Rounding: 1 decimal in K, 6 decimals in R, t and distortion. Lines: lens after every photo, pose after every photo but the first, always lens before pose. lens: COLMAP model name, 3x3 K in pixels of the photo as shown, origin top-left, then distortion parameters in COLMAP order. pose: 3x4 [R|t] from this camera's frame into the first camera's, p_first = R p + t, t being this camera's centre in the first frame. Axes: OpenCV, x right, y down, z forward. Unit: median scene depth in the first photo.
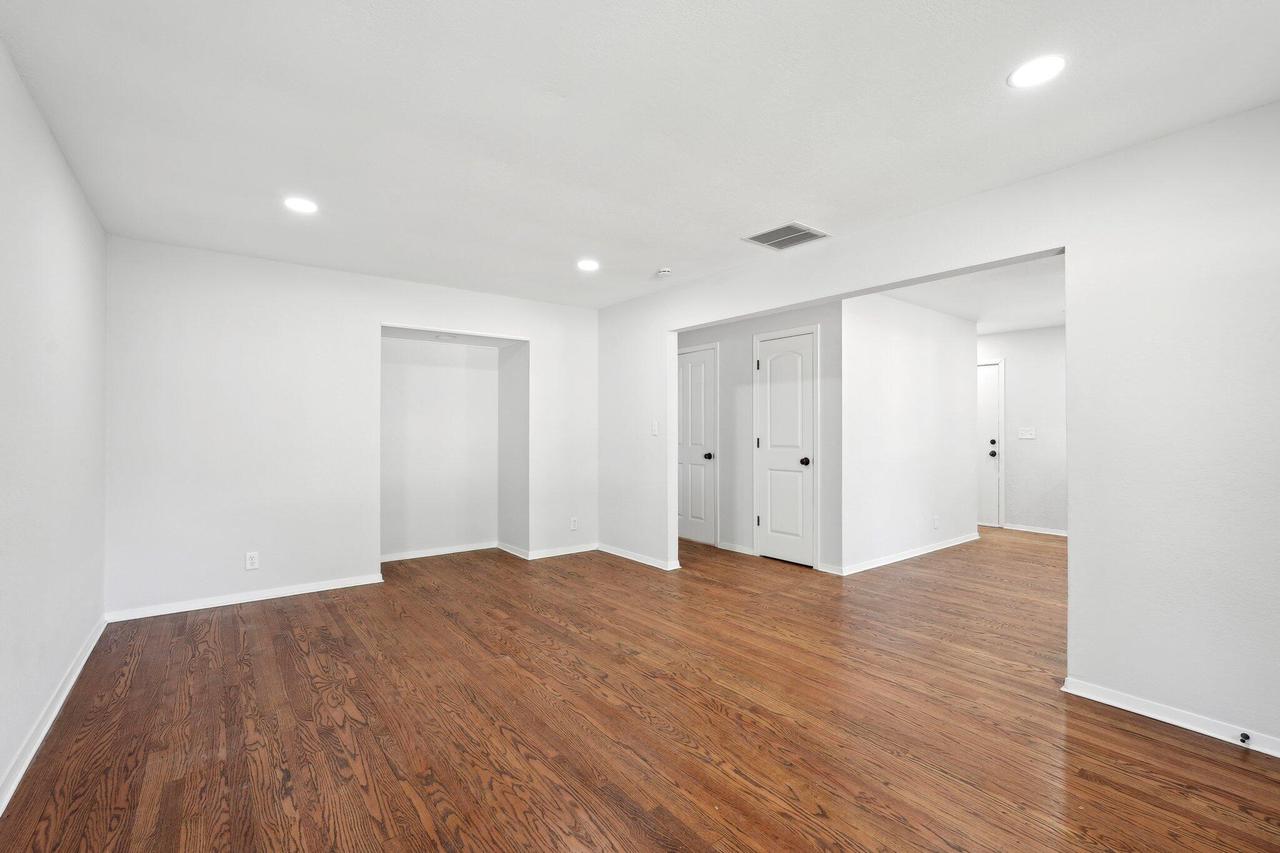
lens RADIAL K [[561.5, 0, 638.3], [0, 561.5, 430.1], [0, 0, 1]] dist [-0.010083, 0.001107]
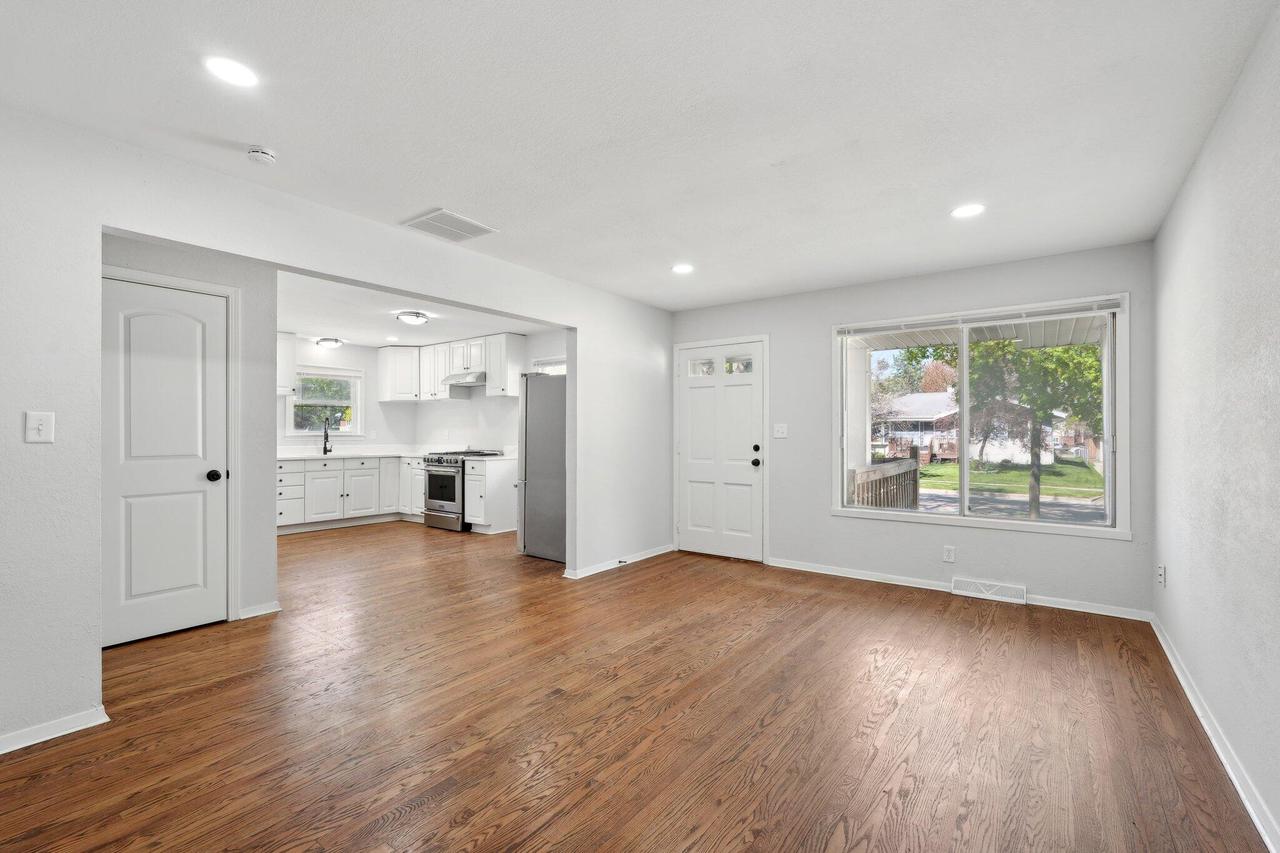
lens RADIAL K [[561.1, 0, 639.2], [0, 561.1, 430.4], [0, 0, 1]] dist [-0.014949, 0.007246]
pose [[-0.273068, 0.003221, 0.961989, -0.881194], [-0.003503, 0.999984, -0.004343, 0.001058], [-0.961988, -0.004556, -0.273053, 1.136934]]
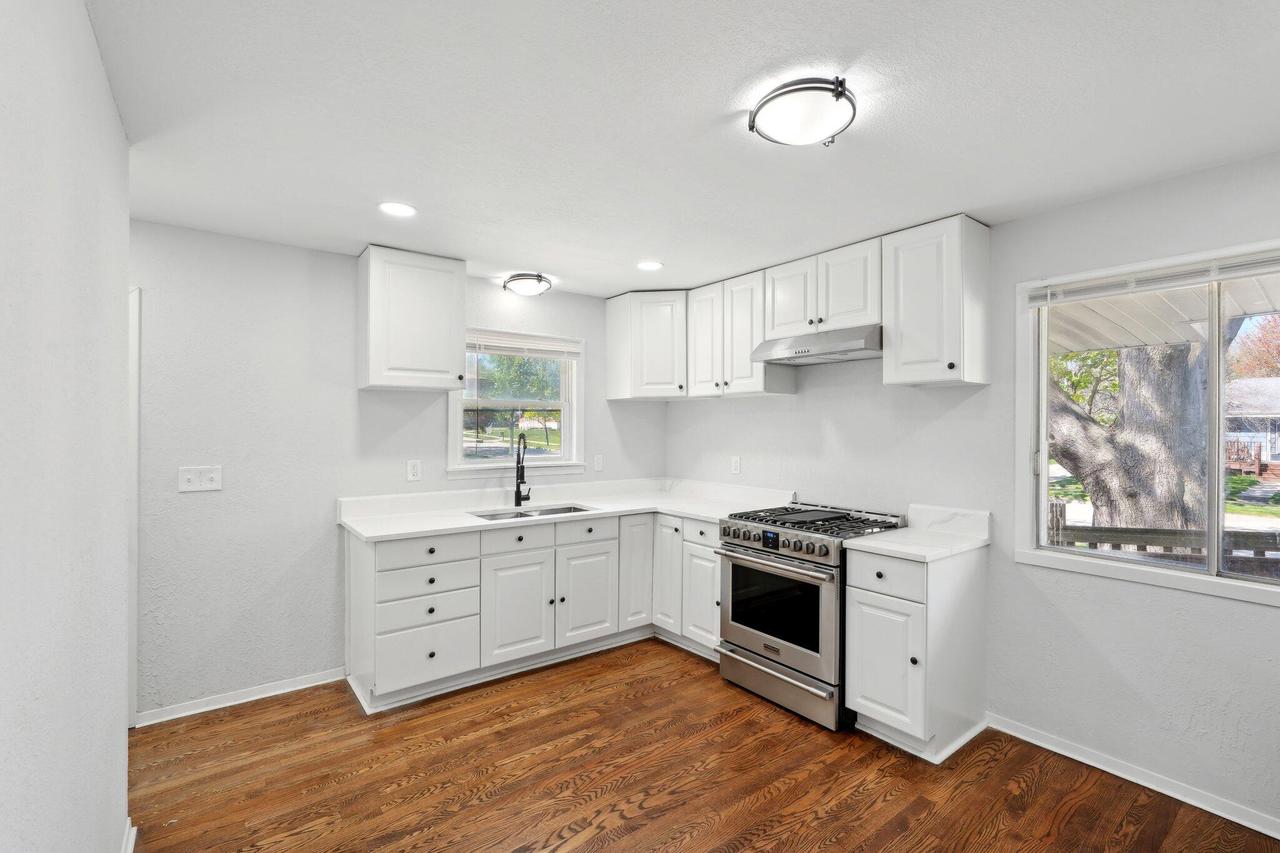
lens RADIAL K [[566.2, 0, 640.0], [0, 566.2, 426.5], [0, 0, 1]] dist [-0.017121, 0.007688]
pose [[0.004619, -0.001475, 0.999988, 0.622313], [-0.006190, 0.999980, 0.001504, -0.080225], [-0.999970, -0.006197, 0.004610, 1.523611]]
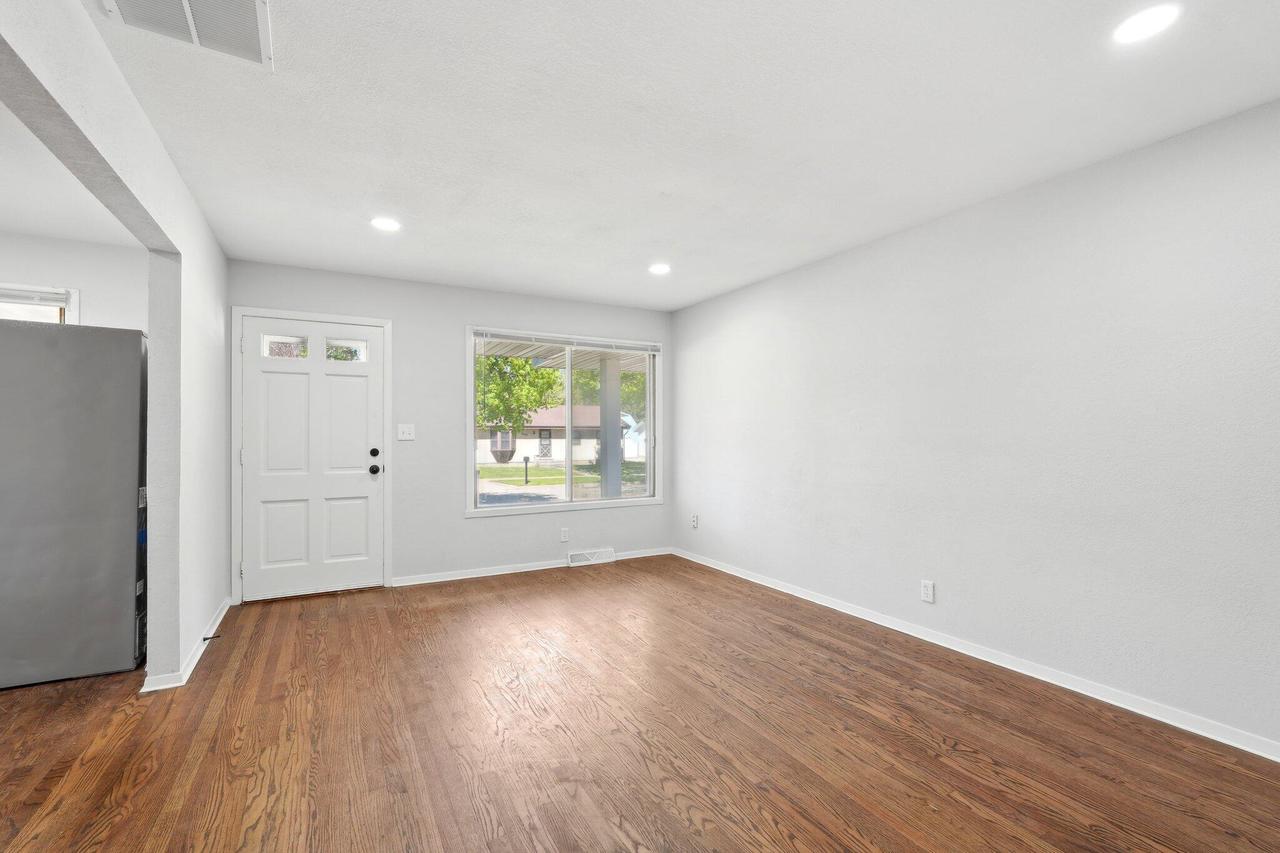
lens RADIAL K [[566.2, 0, 640.0], [0, 566.2, 426.5], [0, 0, 1]] dist [-0.017121, 0.007688]
pose [[-0.989670, 0.001314, 0.143356, -0.198115], [-0.001103, 0.999859, -0.016776, 0.003639], [-0.143358, -0.016761, -0.989529, 1.678880]]
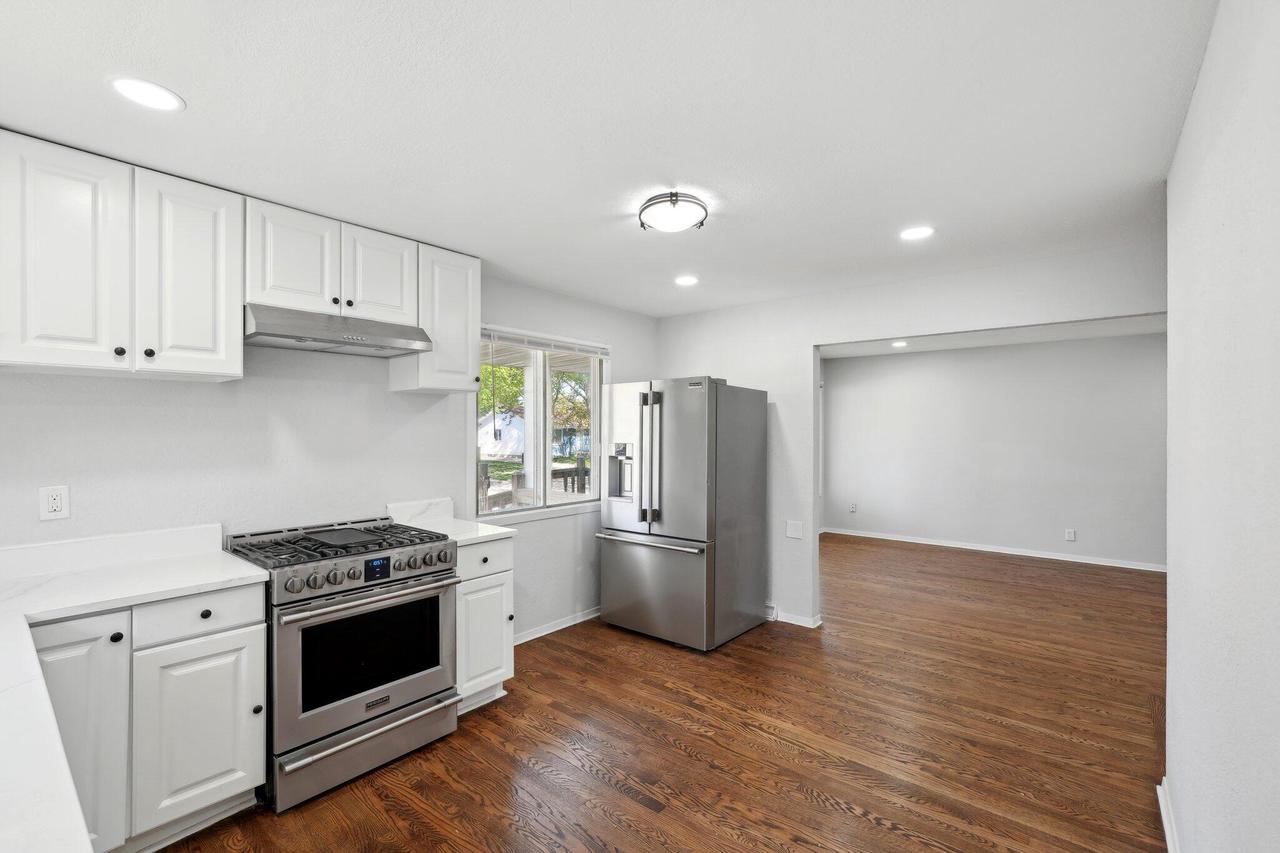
lens RADIAL K [[561.1, 0, 639.2], [0, 561.1, 430.4], [0, 0, 1]] dist [-0.014949, 0.007246]
pose [[-0.974837, -0.000160, -0.222920, 1.434764], [0.000330, 0.999998, -0.002161, -0.075850], [0.222920, -0.002180, -0.974834, 2.158628]]
